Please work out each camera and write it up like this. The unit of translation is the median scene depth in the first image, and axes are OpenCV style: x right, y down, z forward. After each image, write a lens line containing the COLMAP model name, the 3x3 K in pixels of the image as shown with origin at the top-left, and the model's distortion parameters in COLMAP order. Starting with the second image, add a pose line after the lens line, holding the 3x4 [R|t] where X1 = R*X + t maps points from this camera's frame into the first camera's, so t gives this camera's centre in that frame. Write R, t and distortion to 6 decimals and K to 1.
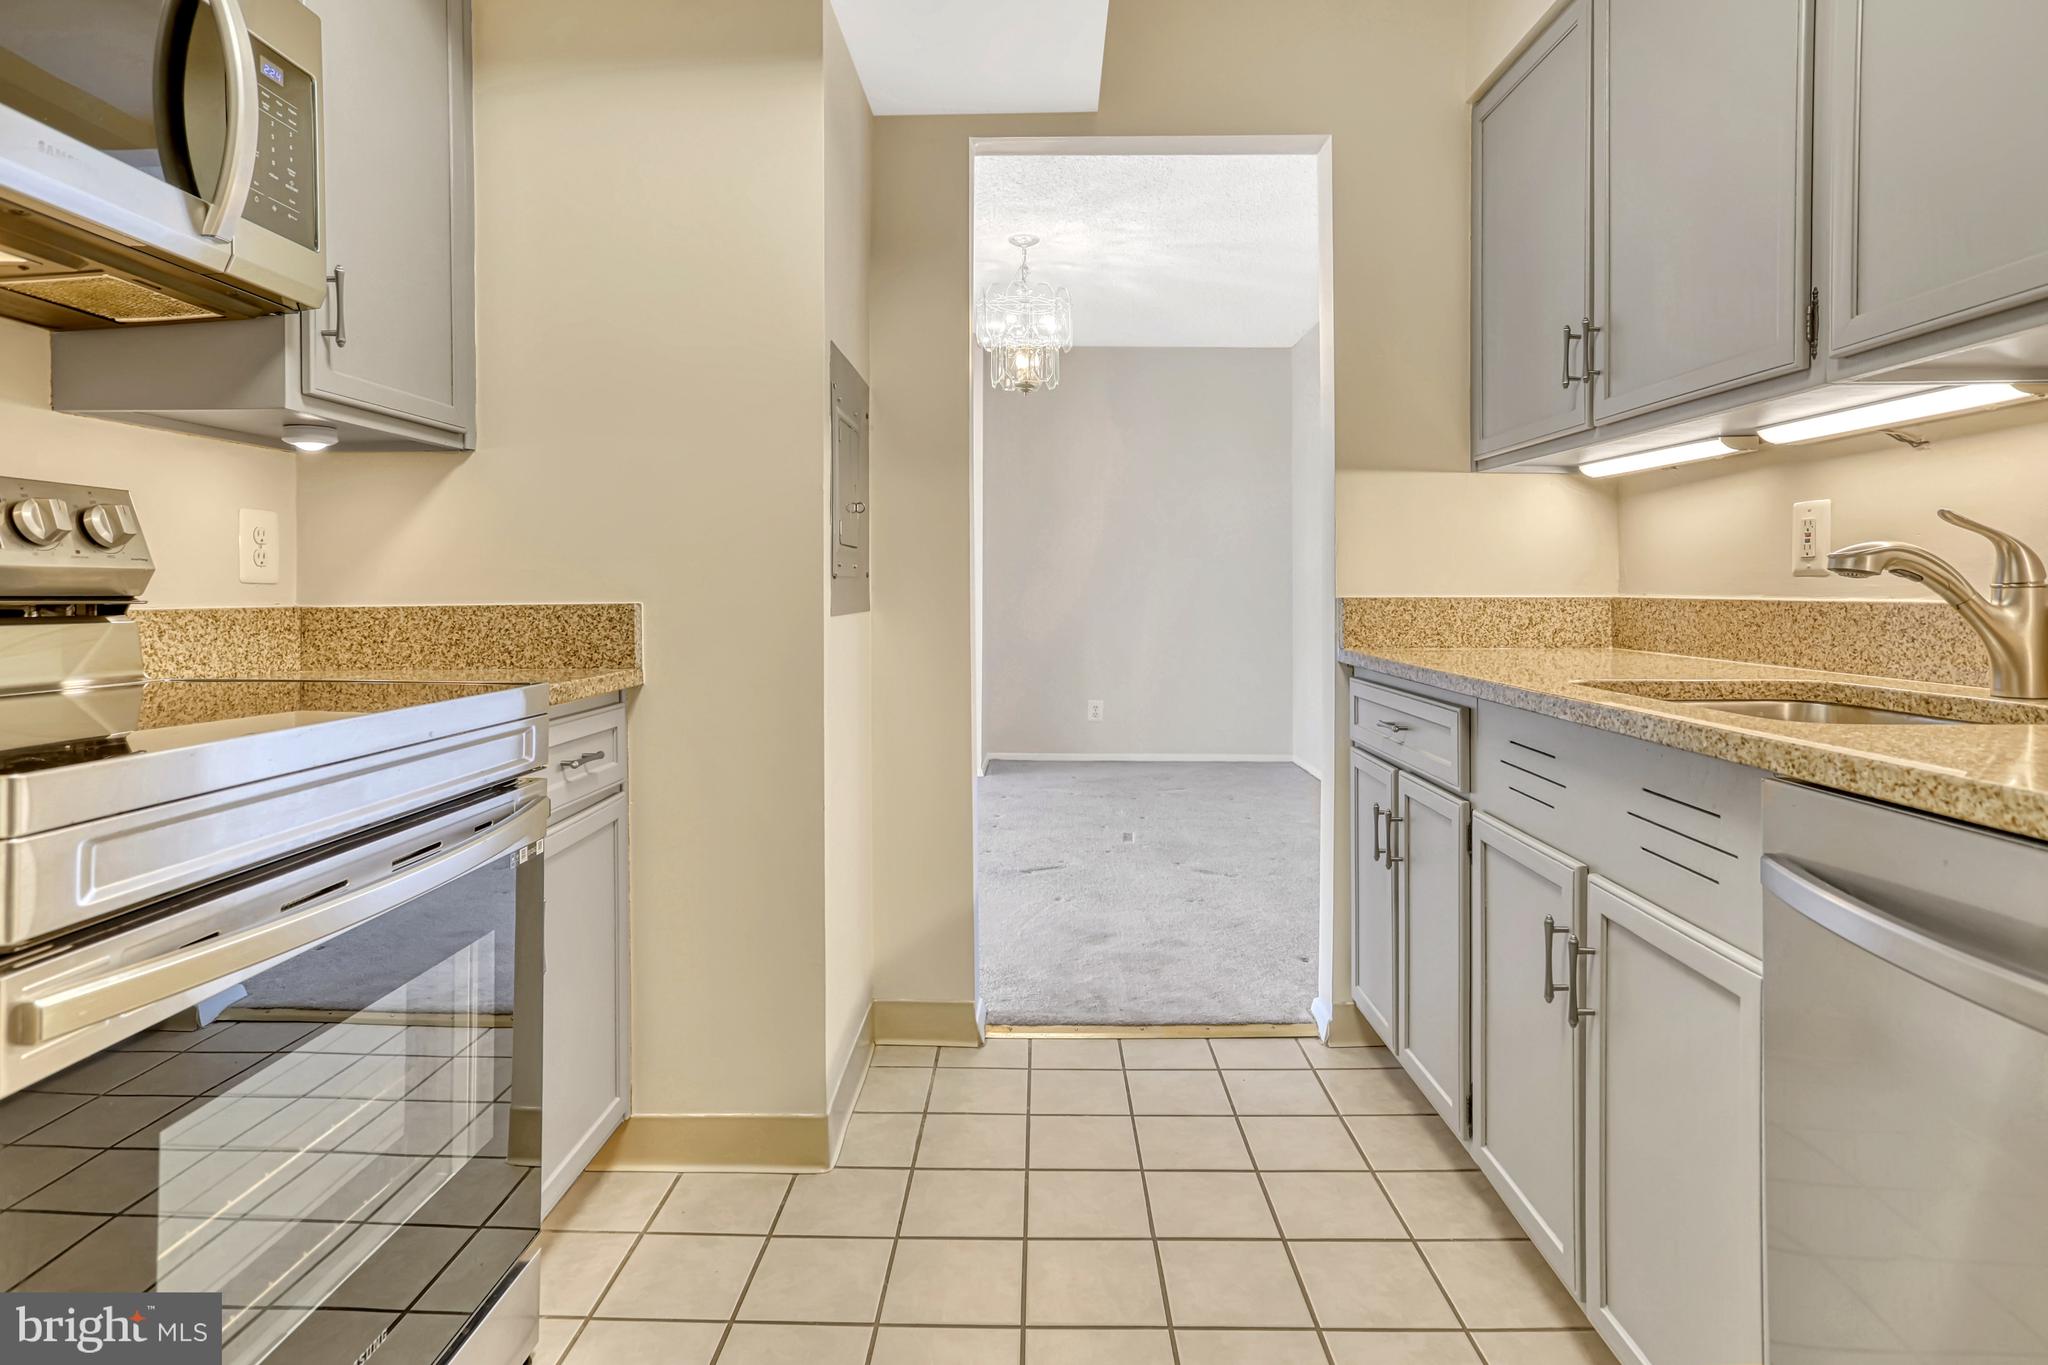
lens RADIAL K [[973.6, 0, 1030.9], [0, 973.6, 656.9], [0, 0, 1]] dist [0.000882, 0.001883]
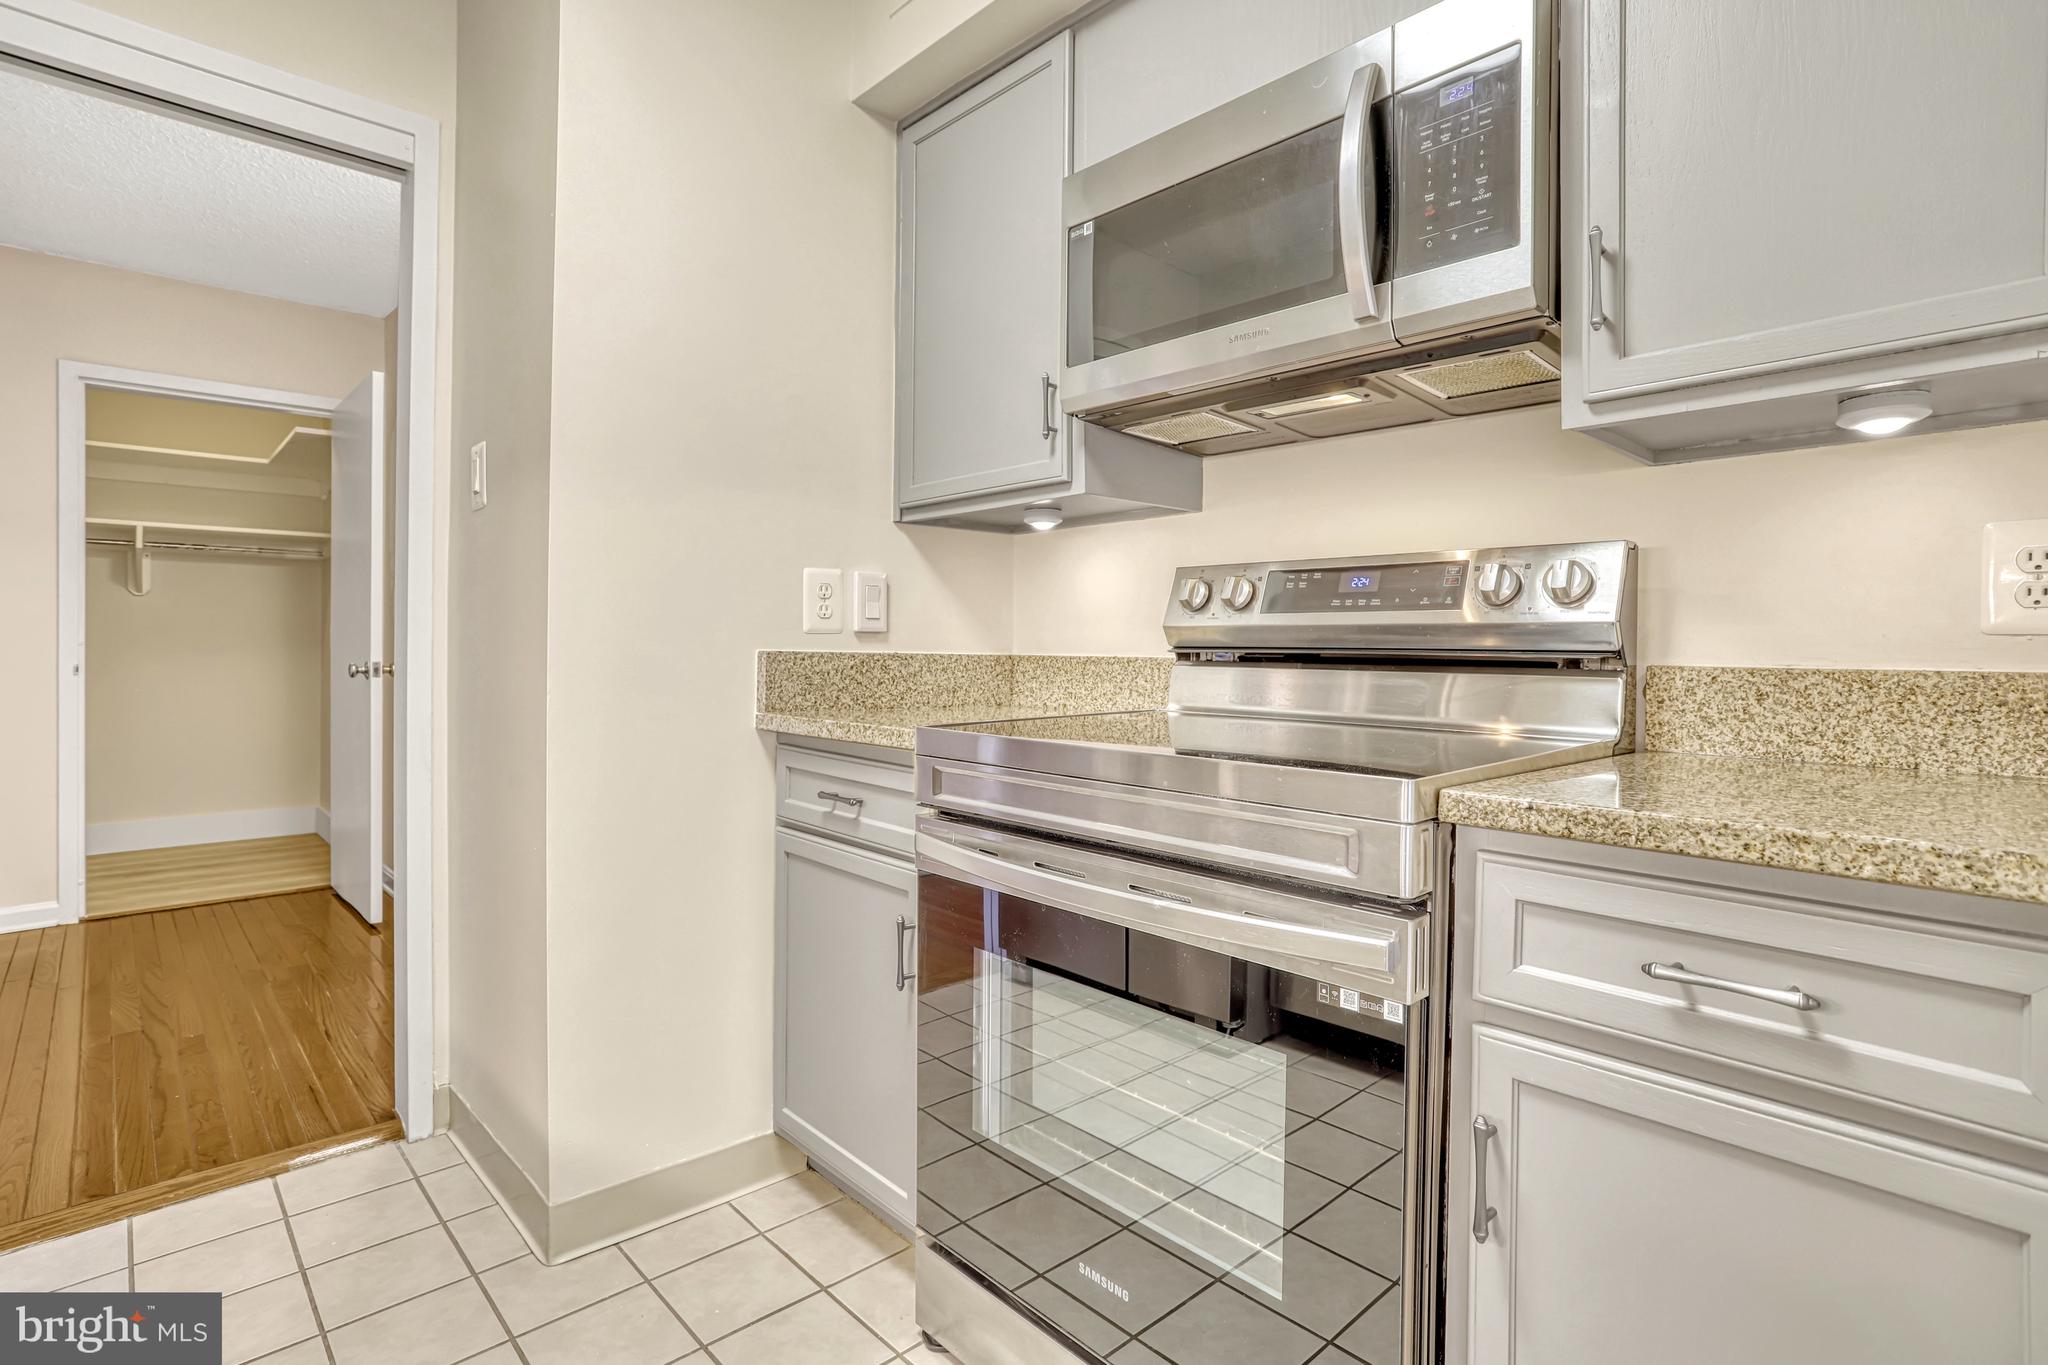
lens RADIAL K [[973.6, 0, 1030.9], [0, 973.6, 656.9], [0, 0, 1]] dist [0.000882, 0.001883]
pose [[-0.729280, 0.007125, -0.684179, 0.132745], [-0.049337, 0.996795, 0.062970, -0.077773], [0.682435, 0.079678, -0.726591, 1.151534]]
